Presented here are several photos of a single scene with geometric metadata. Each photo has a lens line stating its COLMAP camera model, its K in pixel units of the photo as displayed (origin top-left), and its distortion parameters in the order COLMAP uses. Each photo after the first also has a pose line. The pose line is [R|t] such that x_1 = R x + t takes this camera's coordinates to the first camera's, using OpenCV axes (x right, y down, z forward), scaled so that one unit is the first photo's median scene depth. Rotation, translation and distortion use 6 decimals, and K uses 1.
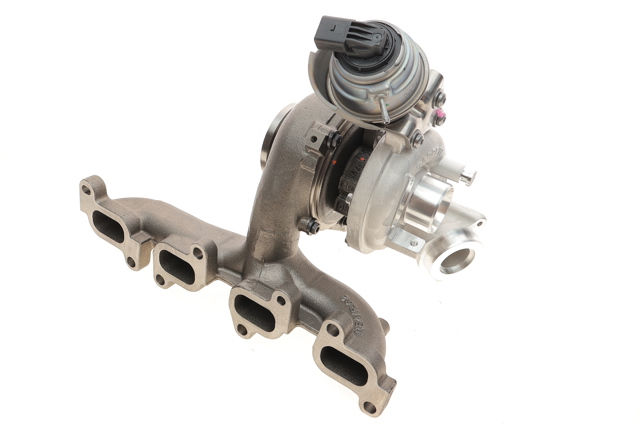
lens RADIAL K [[591.9, 0, 319.7], [0, 591.9, 214.9], [0, 0, 1]] dist [0.013640, 0.000000]
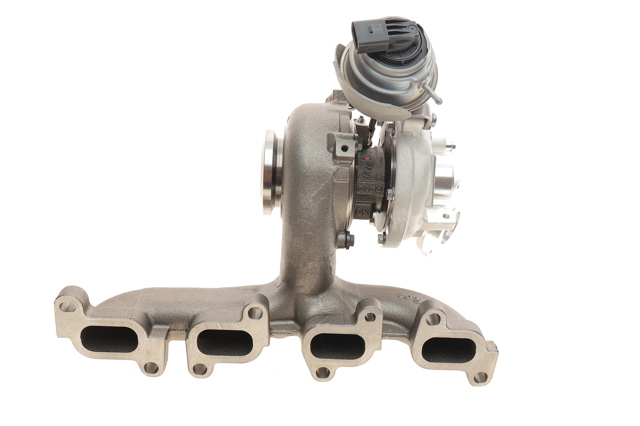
lens RADIAL K [[650.7, 0, 319.5], [0, 650.7, 211.4], [0, 0, 1]] dist [-0.006581, 0.000000]
pose [[0.821687, -0.328355, 0.465847, -0.558210], [0.362636, 0.931773, 0.017128, -0.061785], [-0.439688, 0.154859, 0.884700, 0.077920]]
